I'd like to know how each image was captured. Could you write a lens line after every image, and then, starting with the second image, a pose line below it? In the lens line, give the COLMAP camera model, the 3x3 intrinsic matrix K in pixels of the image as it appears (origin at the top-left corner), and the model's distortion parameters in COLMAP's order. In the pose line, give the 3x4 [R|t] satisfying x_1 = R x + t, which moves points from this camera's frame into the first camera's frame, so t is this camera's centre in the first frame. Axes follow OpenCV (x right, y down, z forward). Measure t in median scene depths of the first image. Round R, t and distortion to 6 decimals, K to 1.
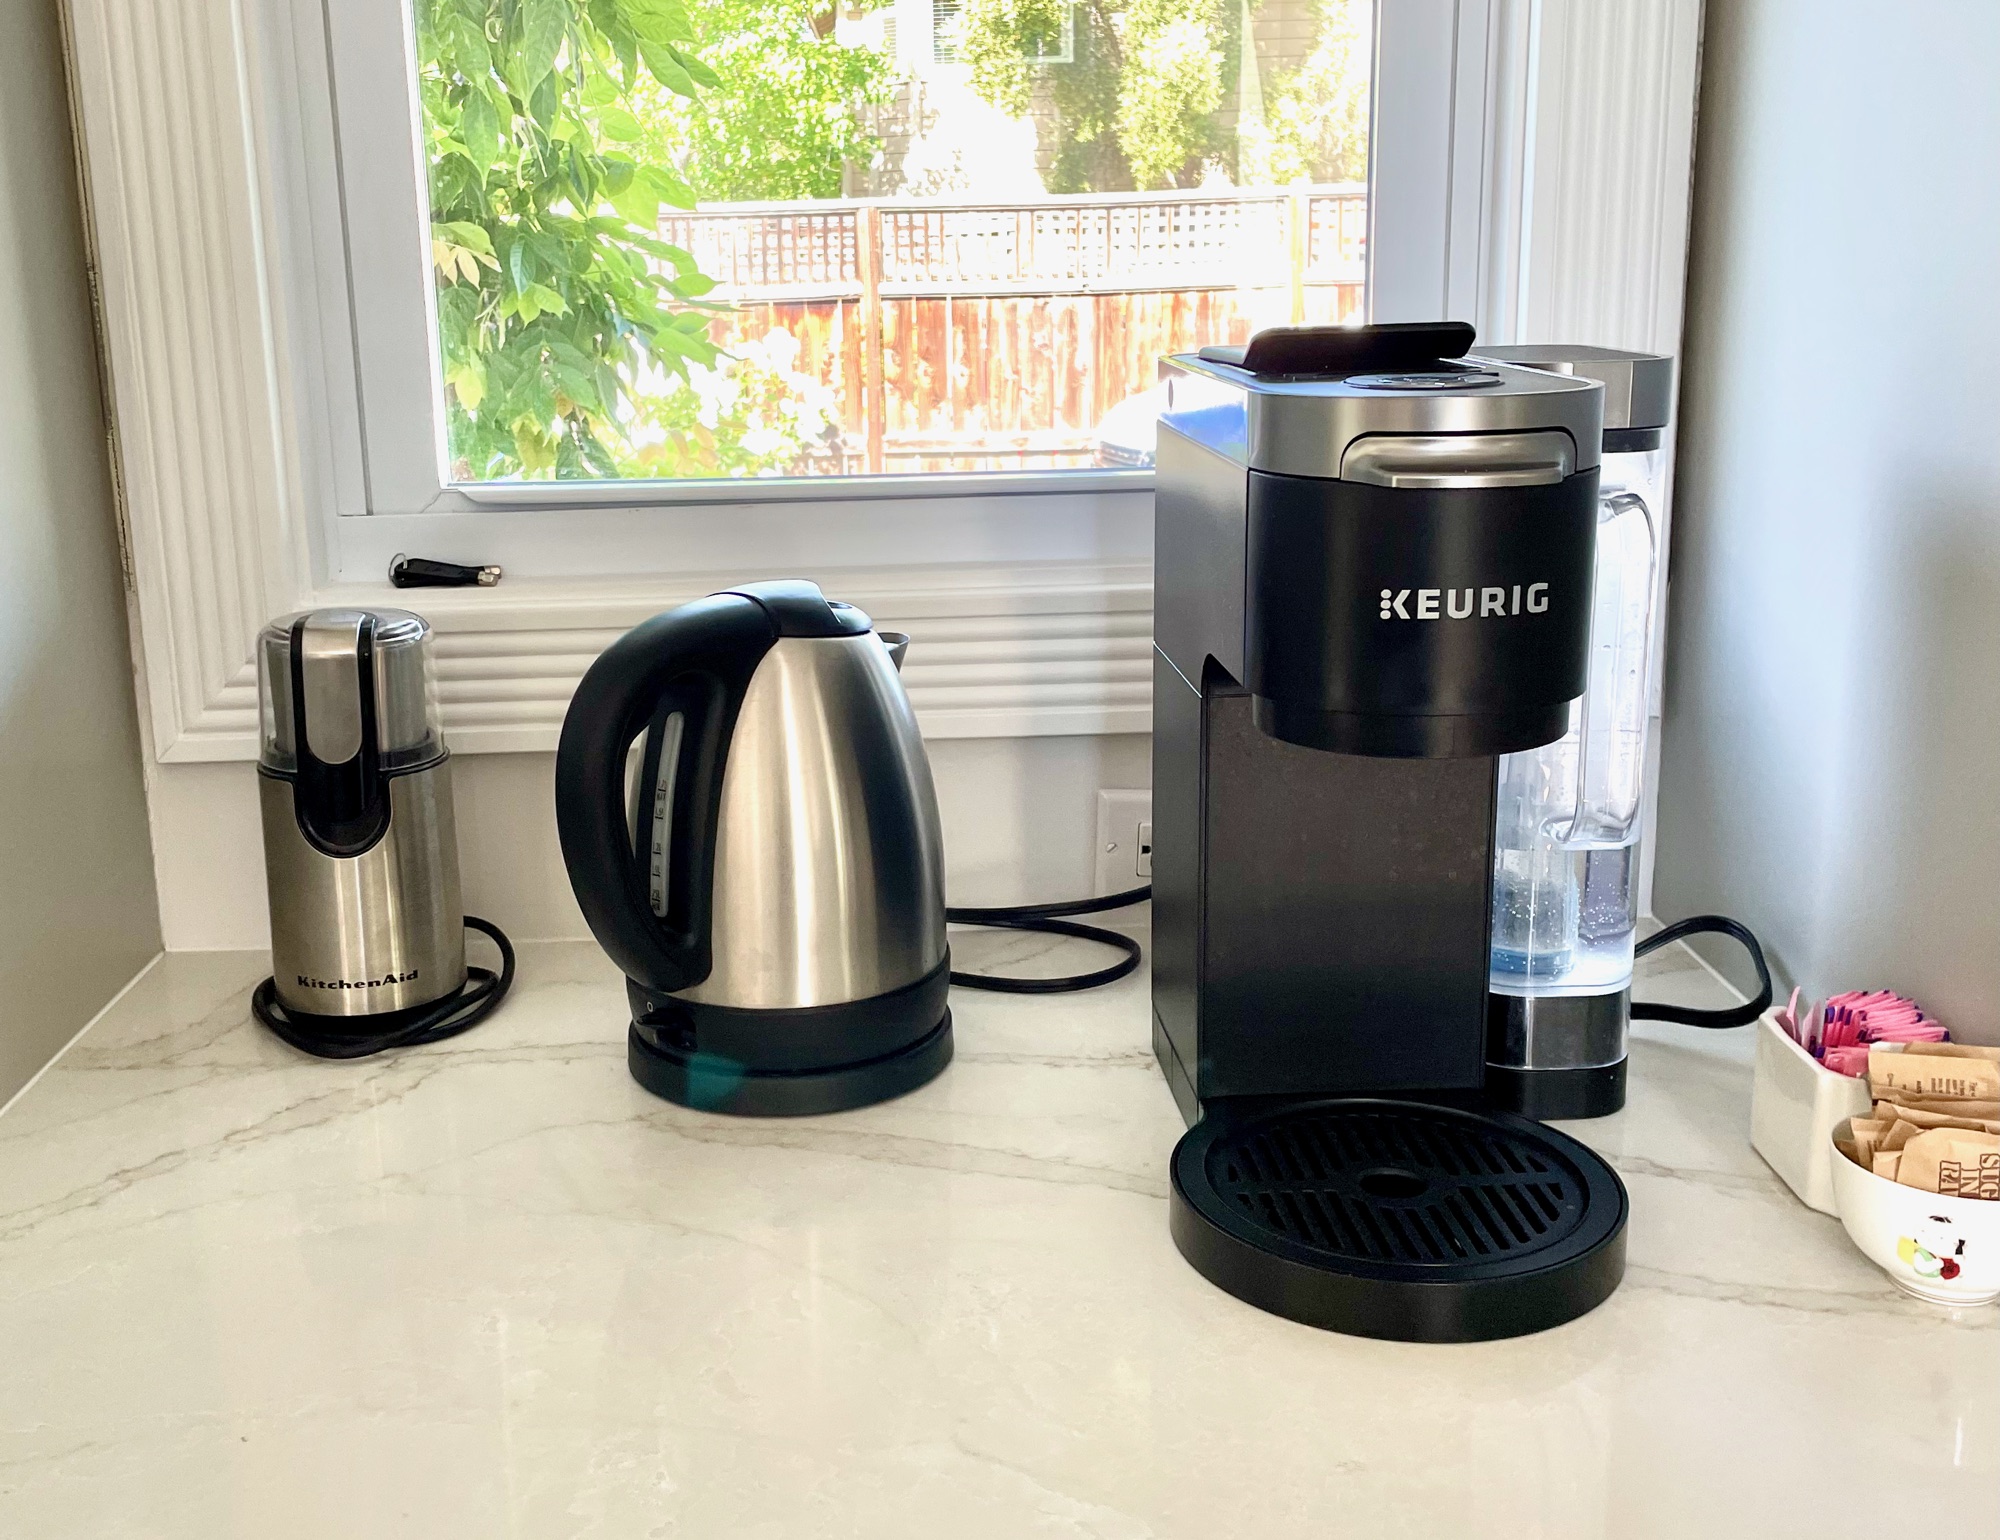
lens RADIAL K [[2066.9, 0, 999.7], [0, 2066.9, 769.4], [0, 0, 1]] dist [-0.000001, 0.000000]
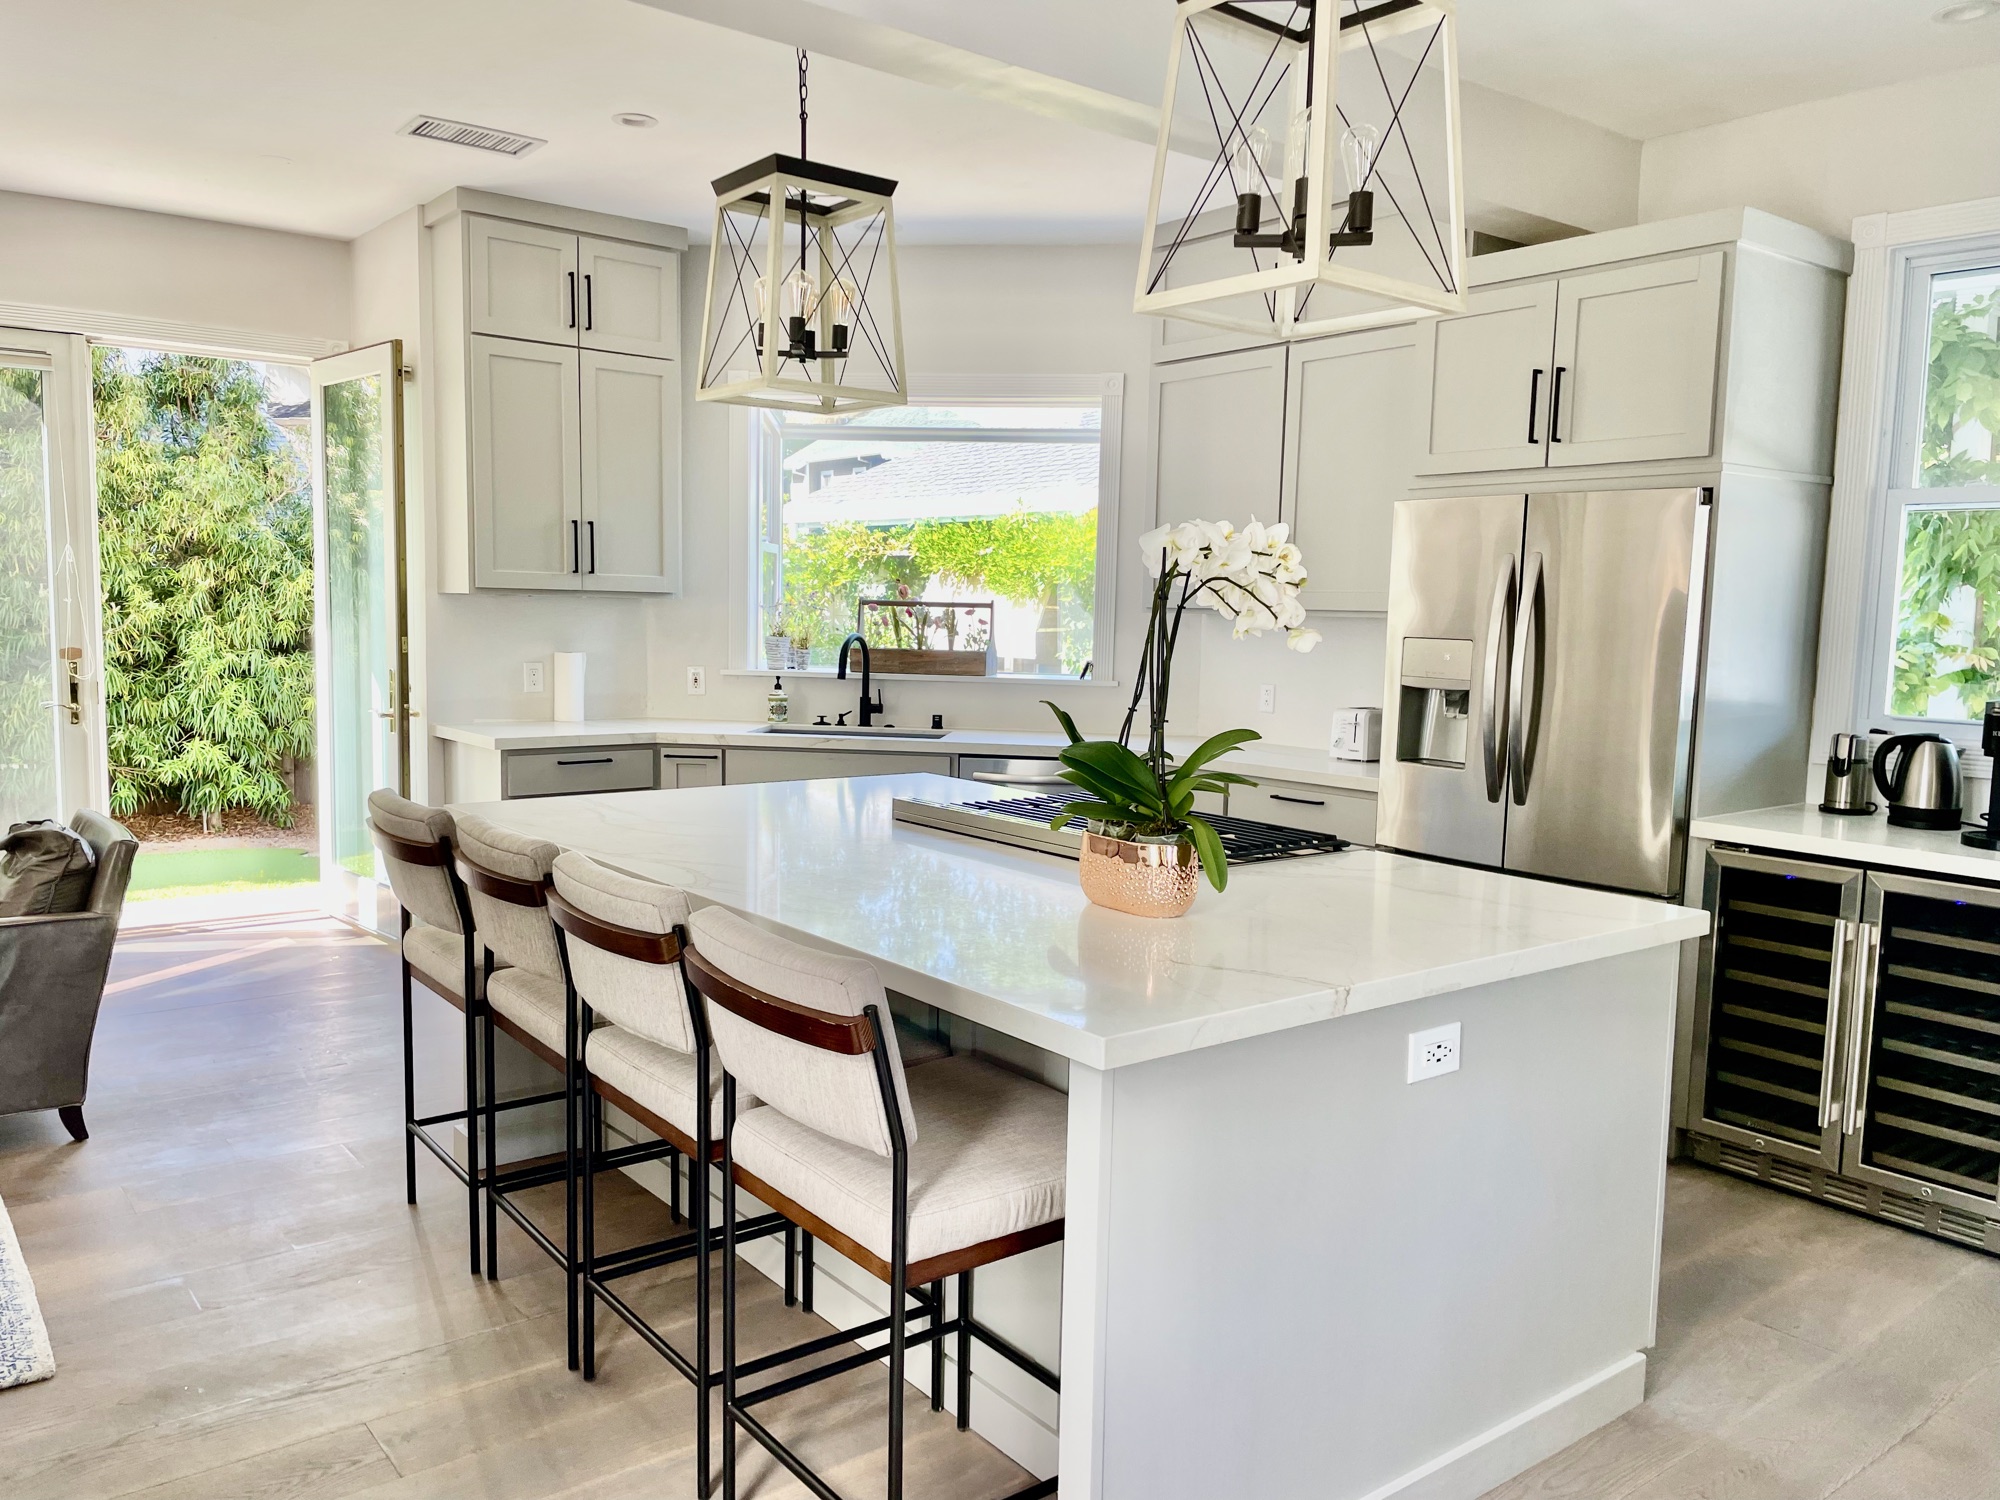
lens RADIAL K [[1517.6, 0, 1001.4], [0, 1517.6, 752.5], [0, 0, 1]] dist [0.048376, -0.000033]
pose [[0.601814, 0.107231, -0.791405, 1.499937], [-0.213721, 0.976427, -0.030221, 0.556321], [0.769509, 0.187327, 0.610545, -3.076502]]
